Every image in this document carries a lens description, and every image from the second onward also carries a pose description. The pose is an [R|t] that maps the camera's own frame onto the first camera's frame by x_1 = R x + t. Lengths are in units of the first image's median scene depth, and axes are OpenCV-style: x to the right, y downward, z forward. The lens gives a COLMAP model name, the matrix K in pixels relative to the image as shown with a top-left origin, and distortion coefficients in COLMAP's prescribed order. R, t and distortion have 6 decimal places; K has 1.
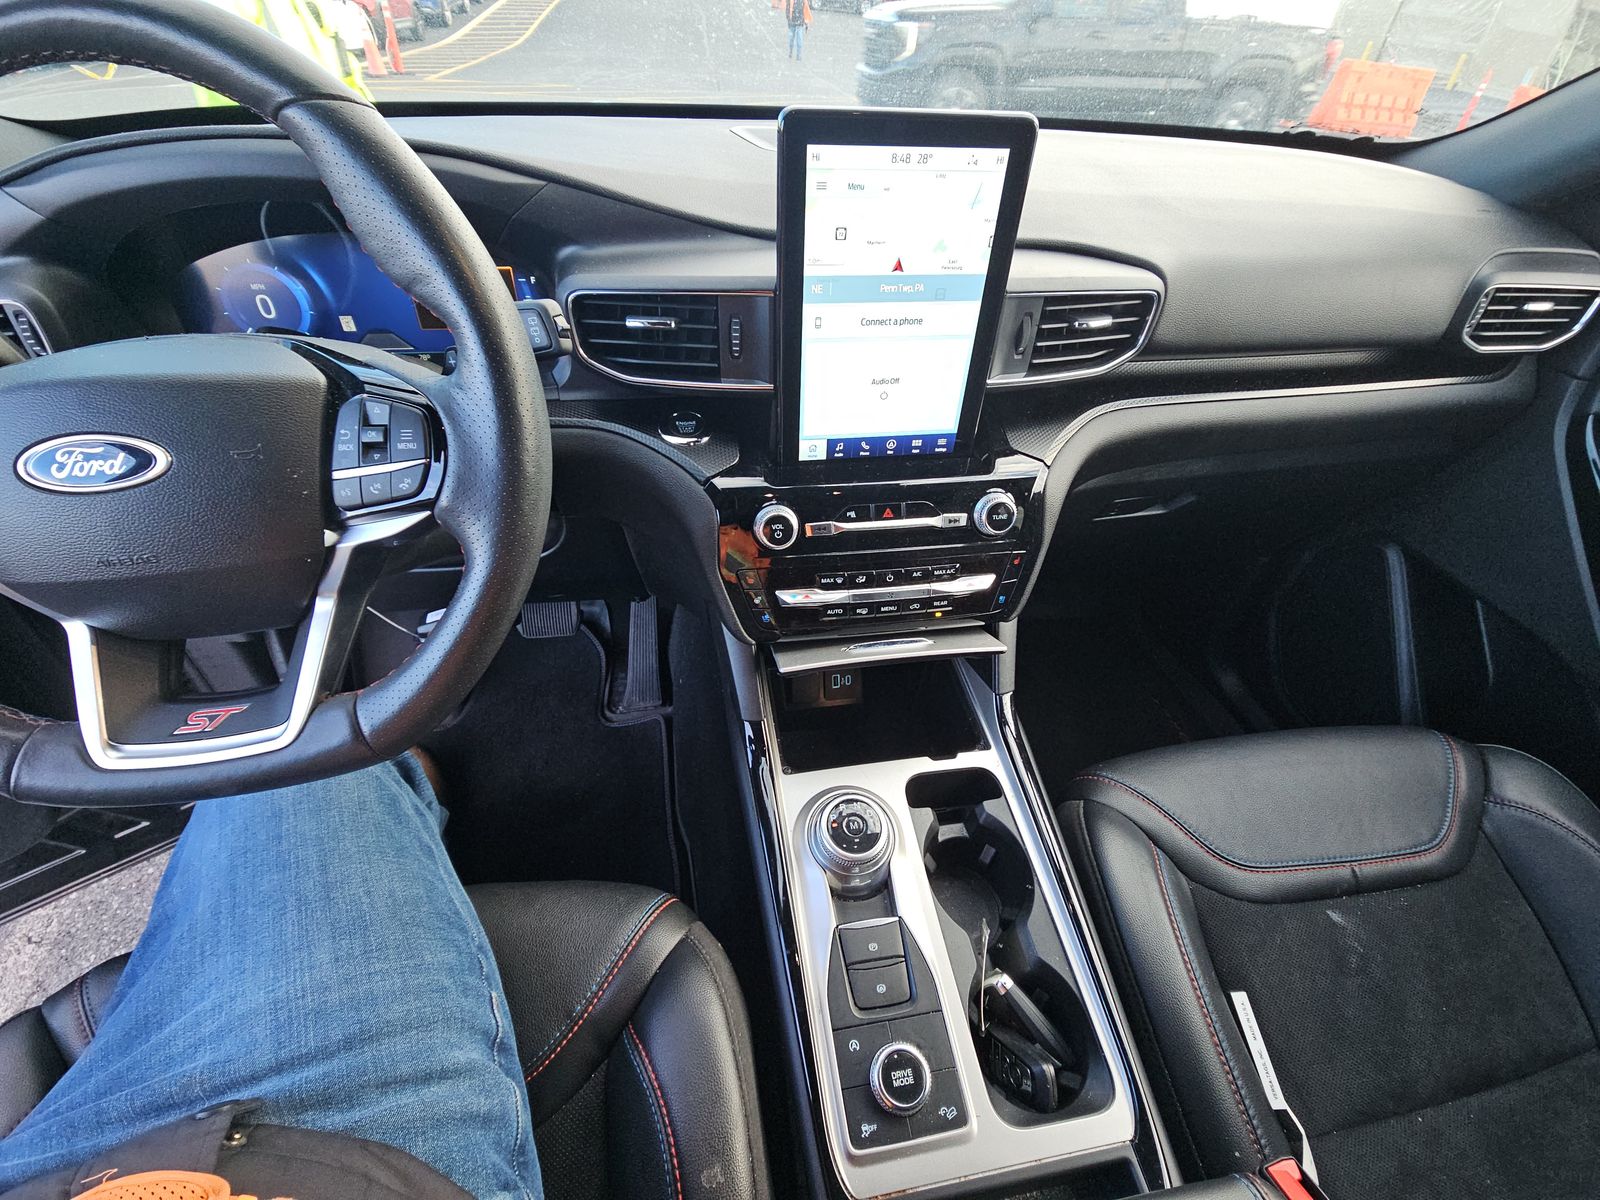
lens RADIAL K [[652.8, 0, 801.1], [0, 652.8, 601.9], [0, 0, 1]] dist [0.013215, -0.010184]
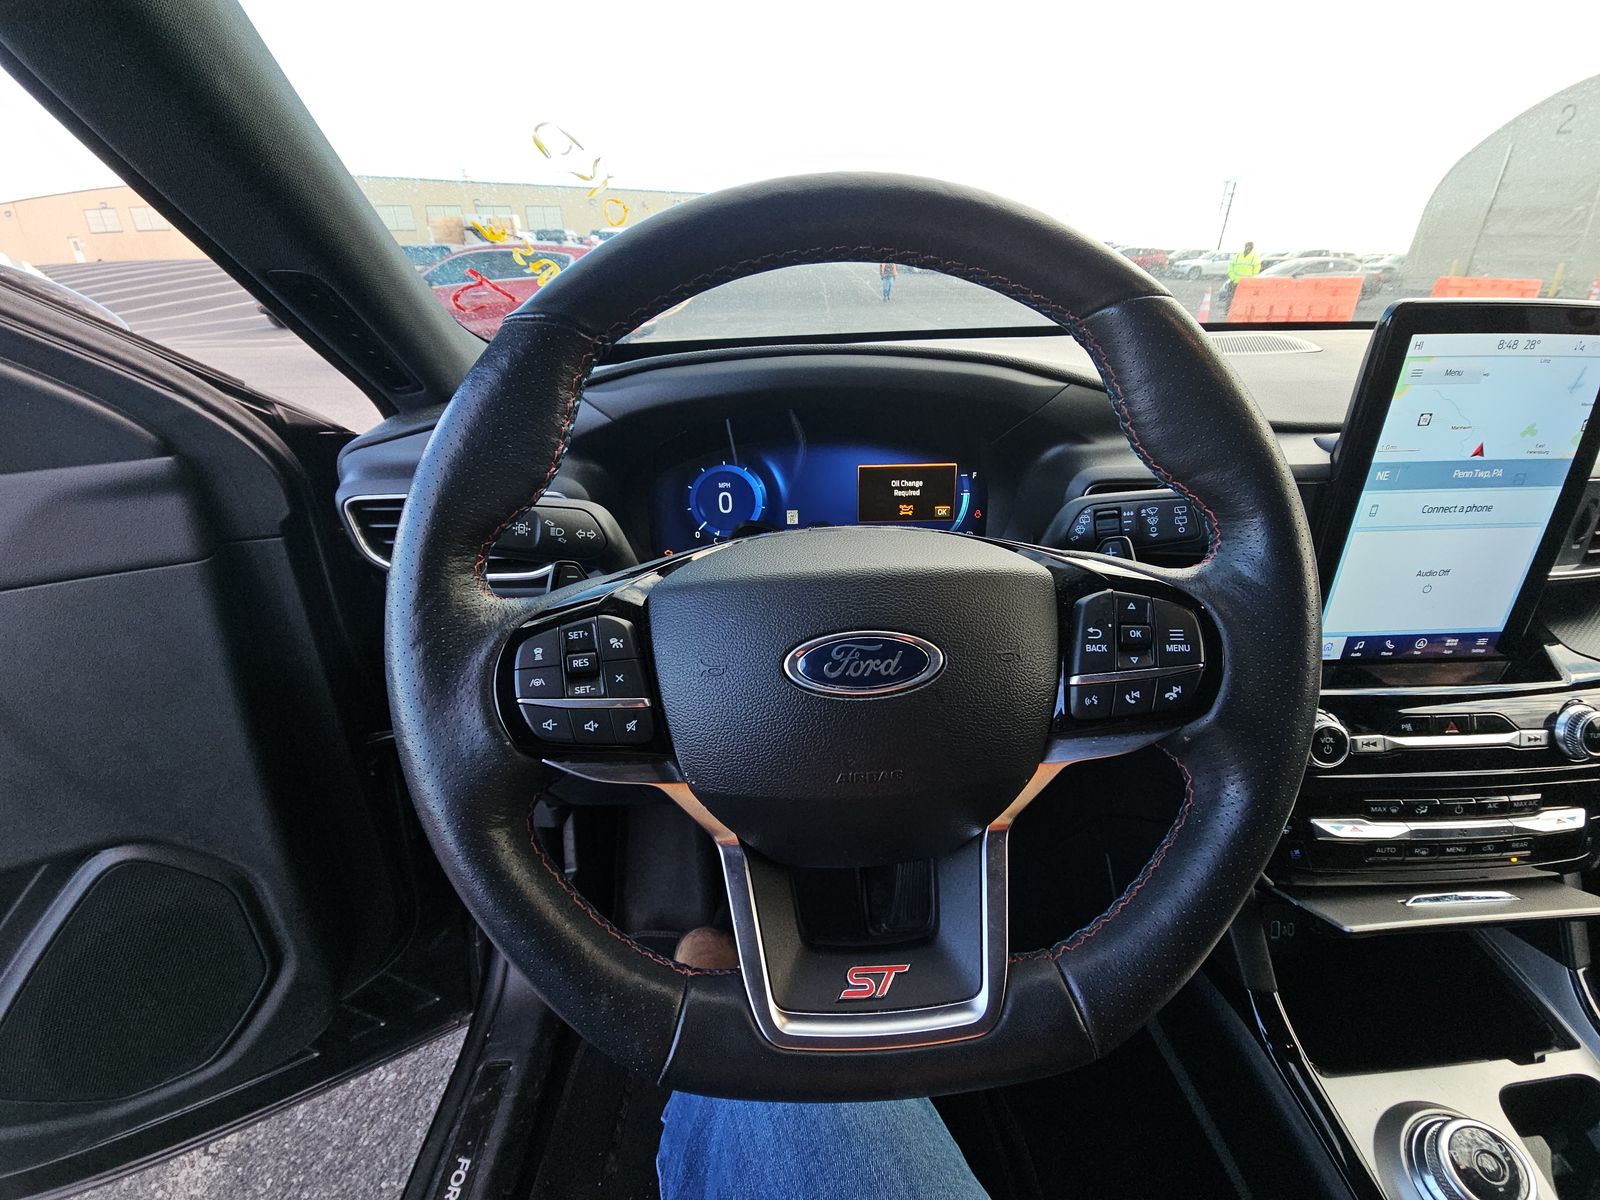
lens RADIAL K [[652.8, 0, 801.1], [0, 652.8, 601.9], [0, 0, 1]] dist [0.013215, -0.010184]
pose [[0.990060, 0.010446, -0.140260, -0.553651], [-0.048184, 0.962083, -0.268468, -0.027633], [0.132138, 0.272558, 0.953023, 0.073972]]
